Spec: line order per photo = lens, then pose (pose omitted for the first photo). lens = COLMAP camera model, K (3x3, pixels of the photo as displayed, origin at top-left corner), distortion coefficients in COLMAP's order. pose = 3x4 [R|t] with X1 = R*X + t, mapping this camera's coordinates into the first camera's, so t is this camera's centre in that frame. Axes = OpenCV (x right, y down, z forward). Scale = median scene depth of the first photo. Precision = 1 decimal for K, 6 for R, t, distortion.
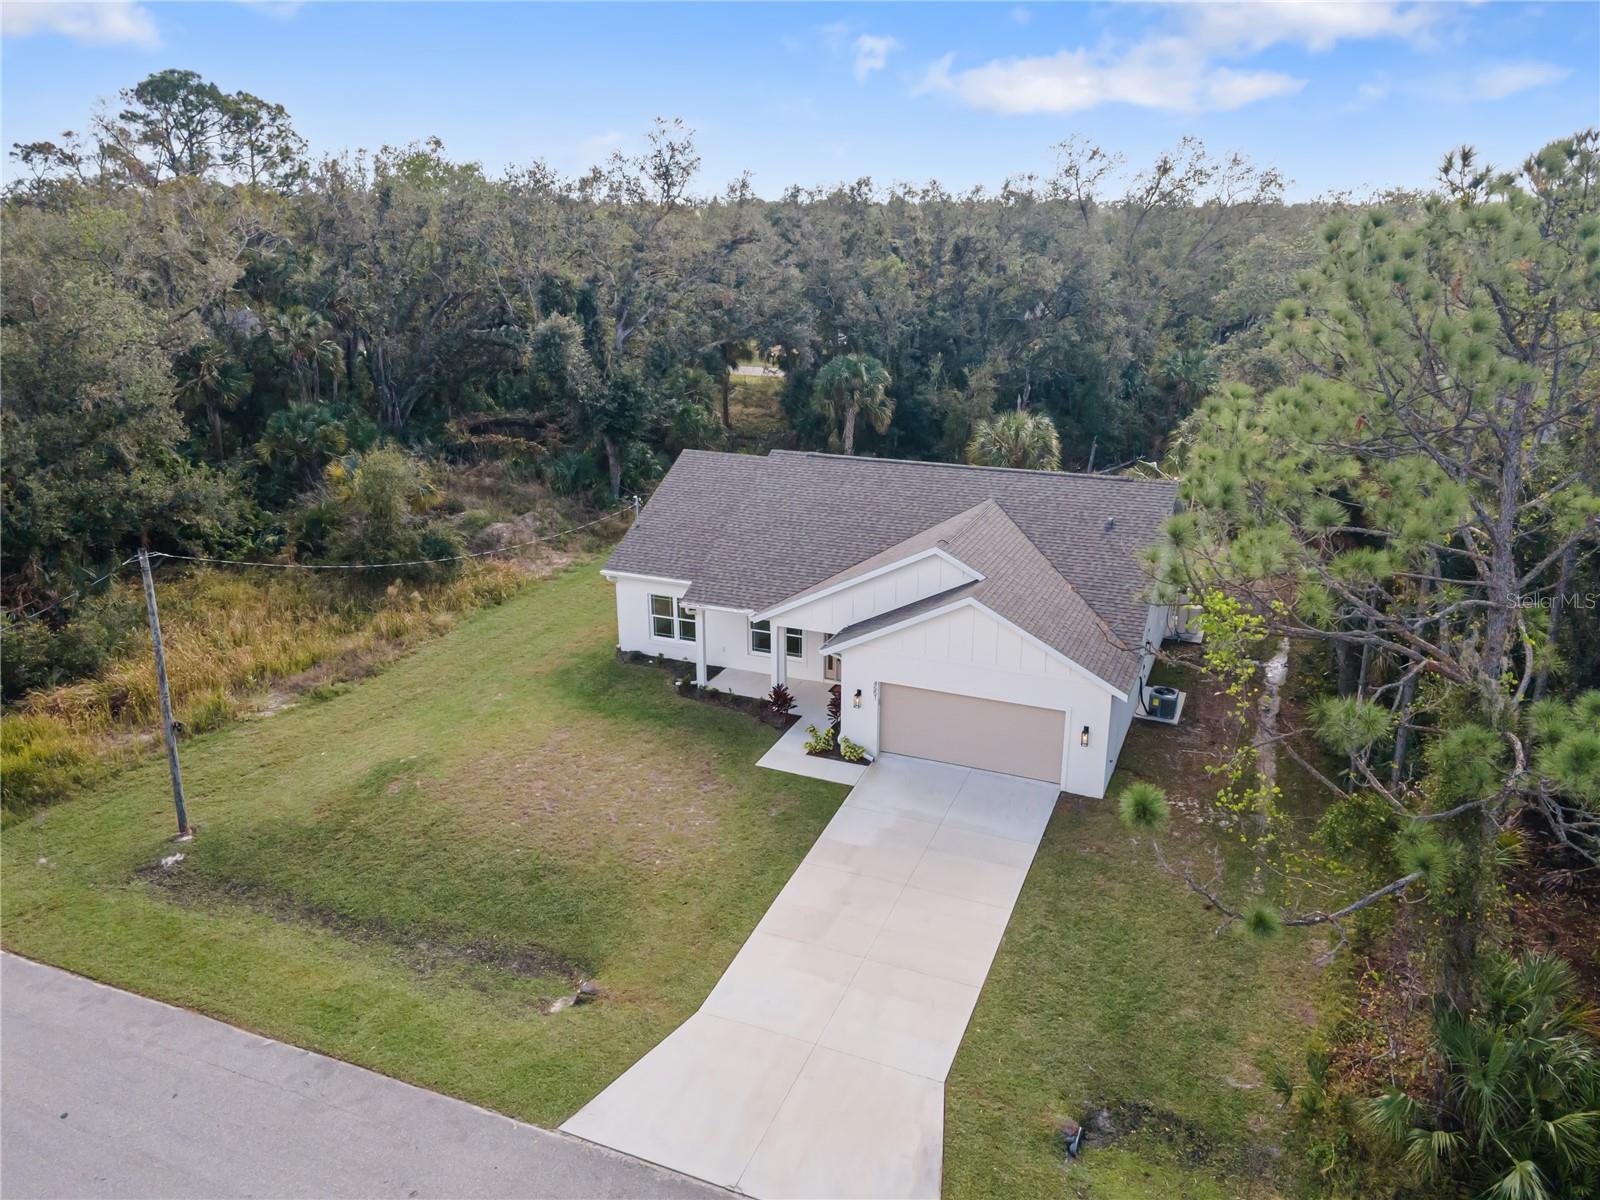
lens RADIAL K [[1180.3, 0, 808.4], [0, 1180.3, 609.2], [0, 0, 1]] dist [0.038649, 0.007403]
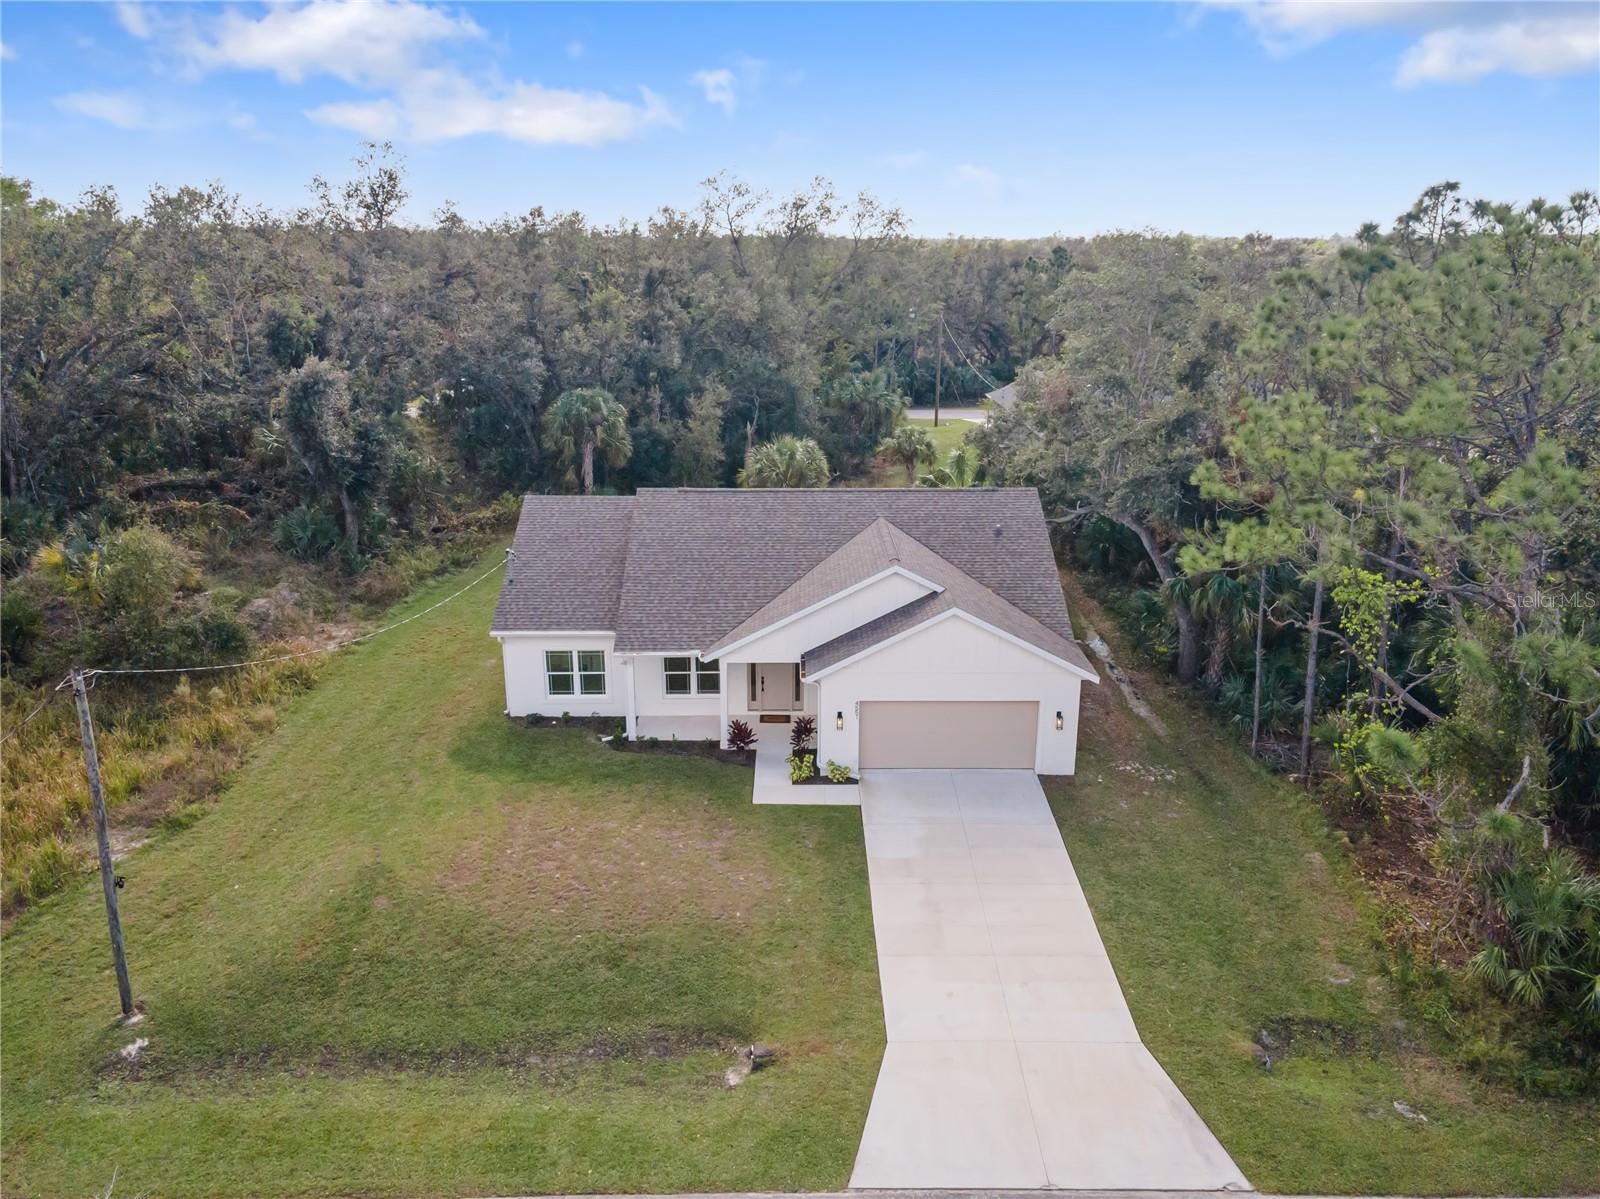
lens RADIAL K [[1189.2, 0, 813.1], [0, 1189.2, 603.8], [0, 0, 1]] dist [0.017995, 0.040478]
pose [[0.915049, -0.115661, 0.386405, -0.340553], [0.126442, 0.991971, -0.002506, -0.023387], [-0.383012, 0.051151, 0.922326, 0.051768]]
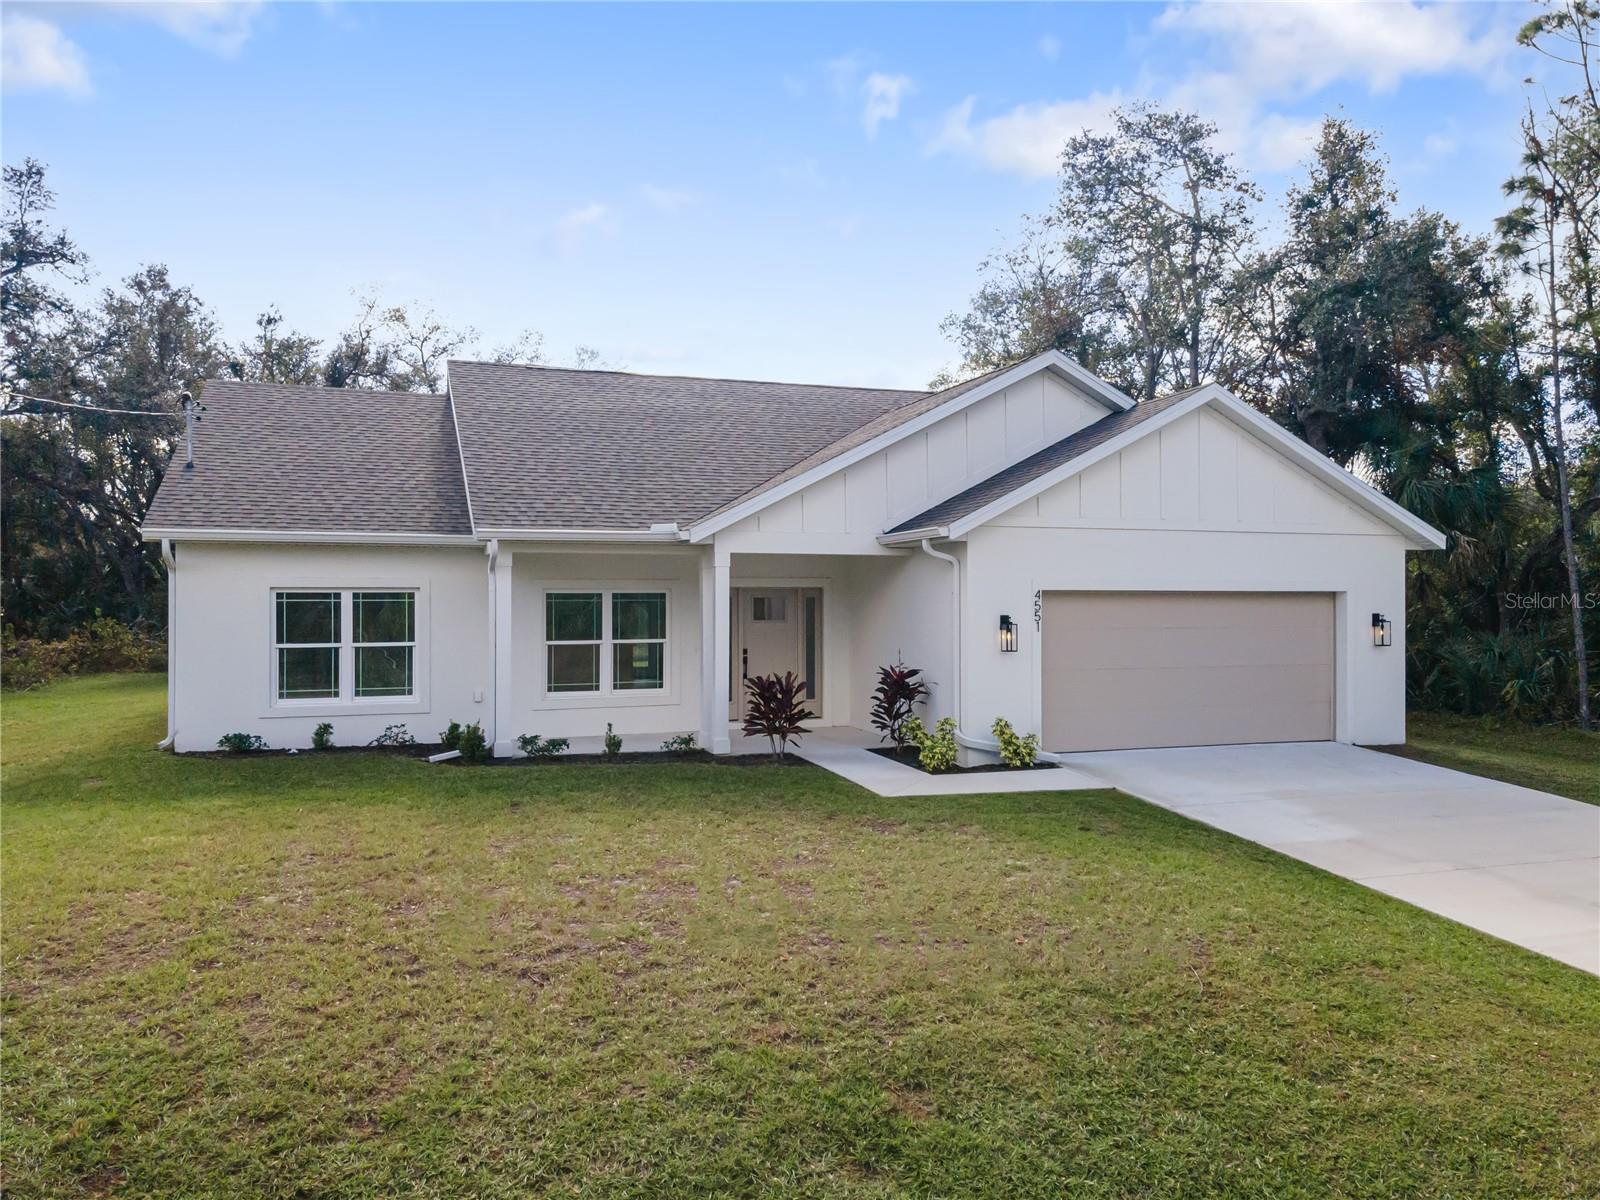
lens RADIAL K [[1180.3, 0, 808.4], [0, 1180.3, 609.2], [0, 0, 1]] dist [0.038649, 0.007403]
pose [[0.738317, -0.004078, 0.674441, -0.315173], [0.217366, 0.948064, -0.232221, 0.149111], [-0.638467, 0.318053, 0.700858, 0.668111]]
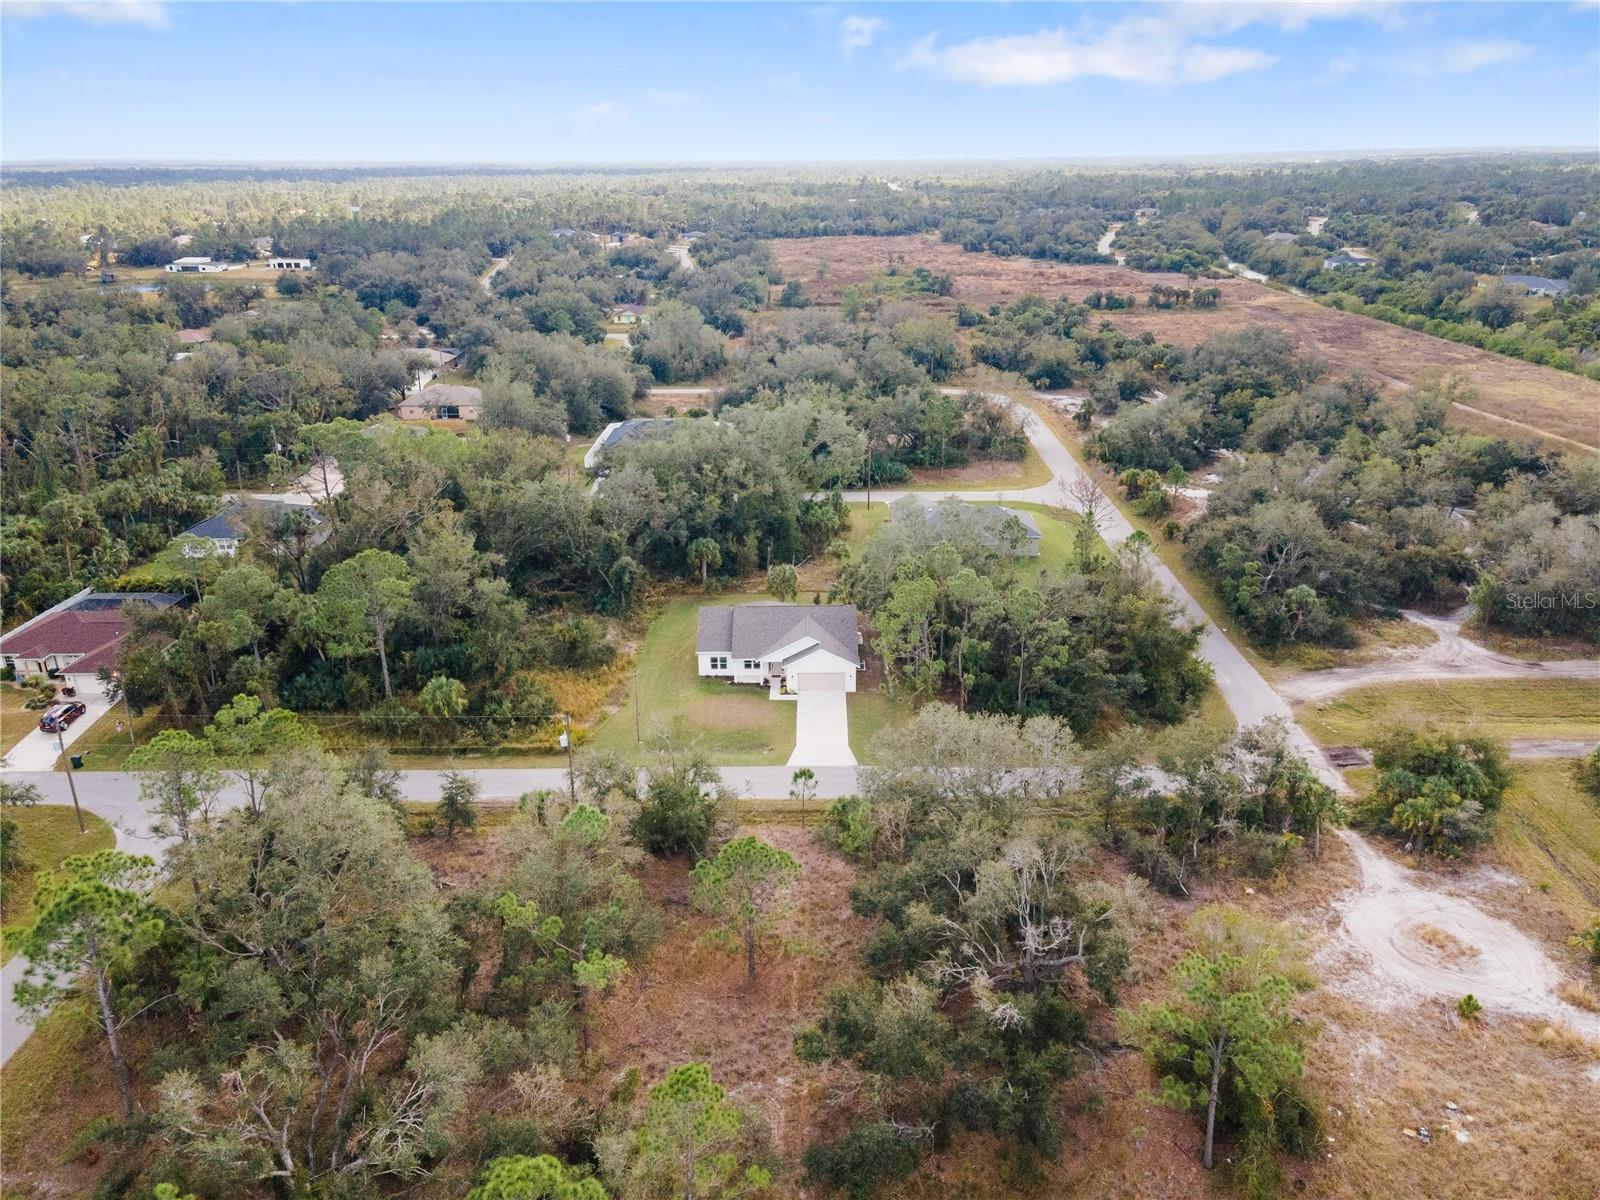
lens RADIAL K [[1170.0, 0, 808.0], [0, 1170.0, 604.0], [0, 0, 1]] dist [0.025697, 0.035395]
pose [[0.922963, -0.145194, 0.356451, -1.157072], [0.131061, 0.989330, 0.063628, -0.373657], [-0.361887, -0.012009, 0.932145, -2.409616]]
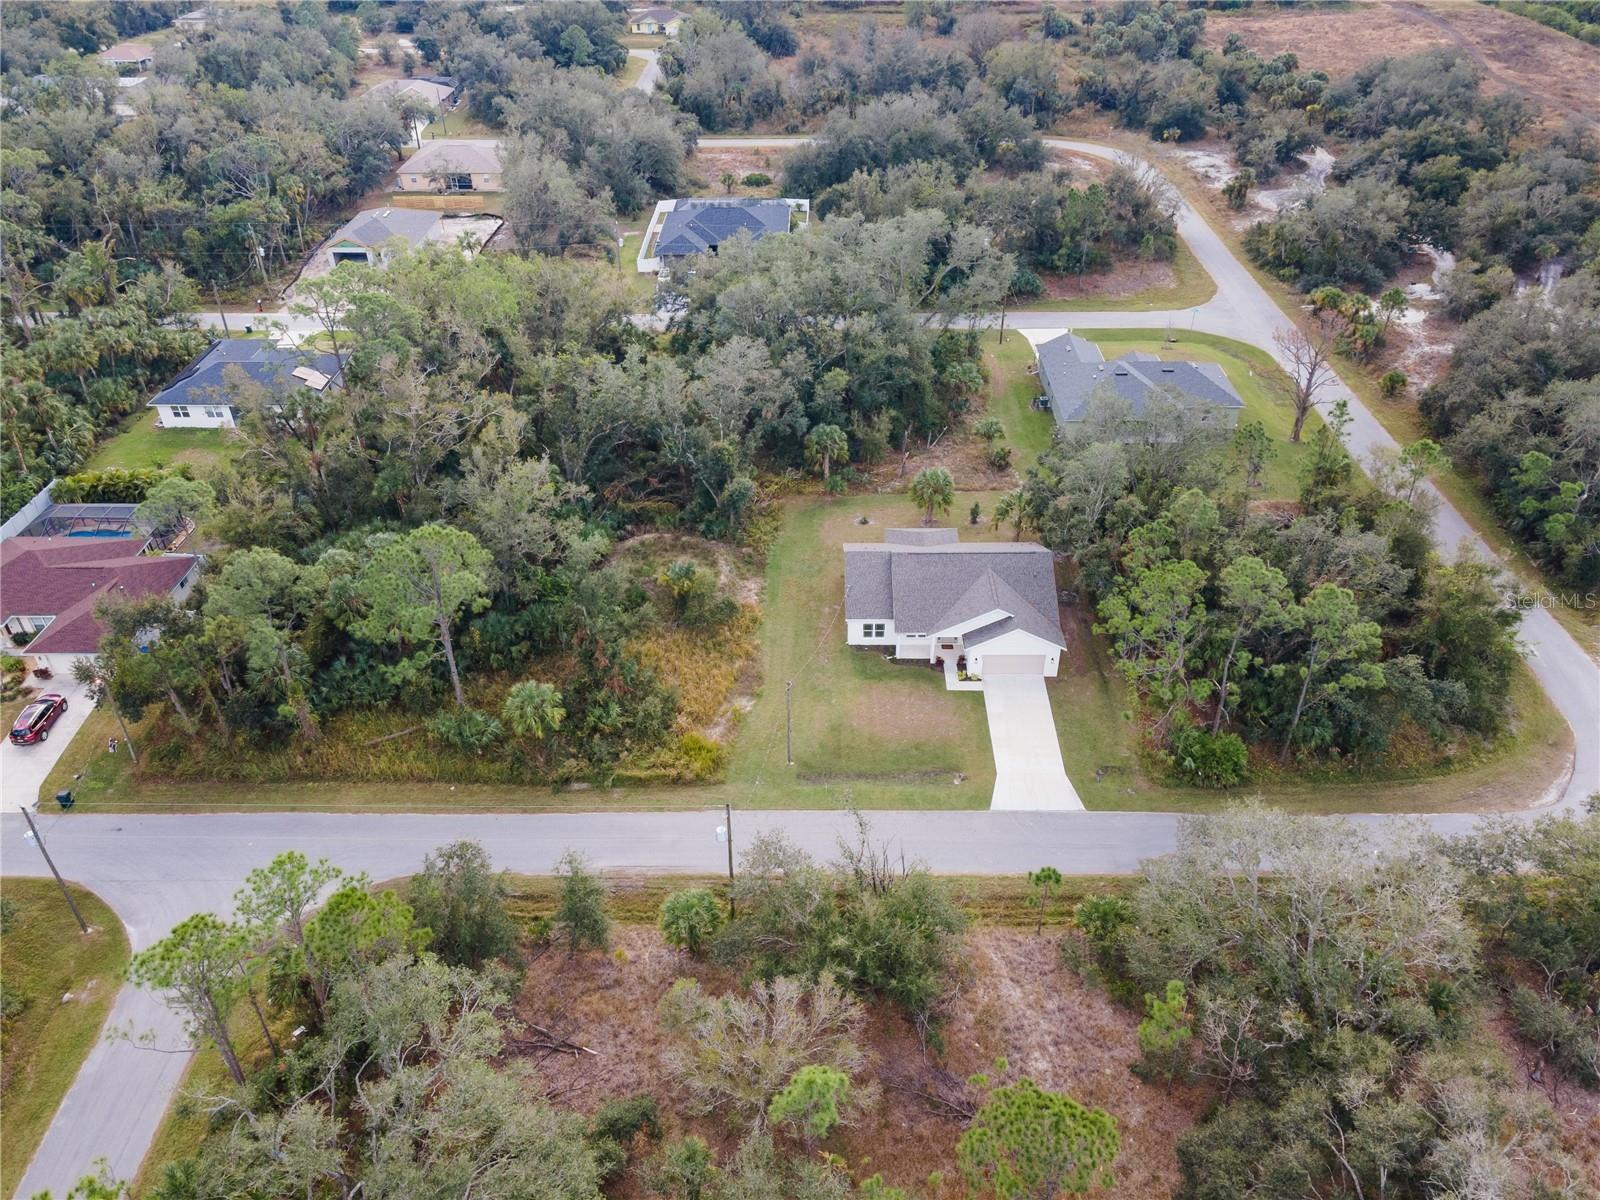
lens RADIAL K [[1170.0, 0, 808.0], [0, 1170.0, 604.0], [0, 0, 1]] dist [0.025697, 0.035395]
pose [[0.923384, -0.226838, 0.309687, -1.148467], [0.129590, 0.943575, 0.304750, -0.945493], [-0.361341, -0.241269, 0.900679, -1.371439]]
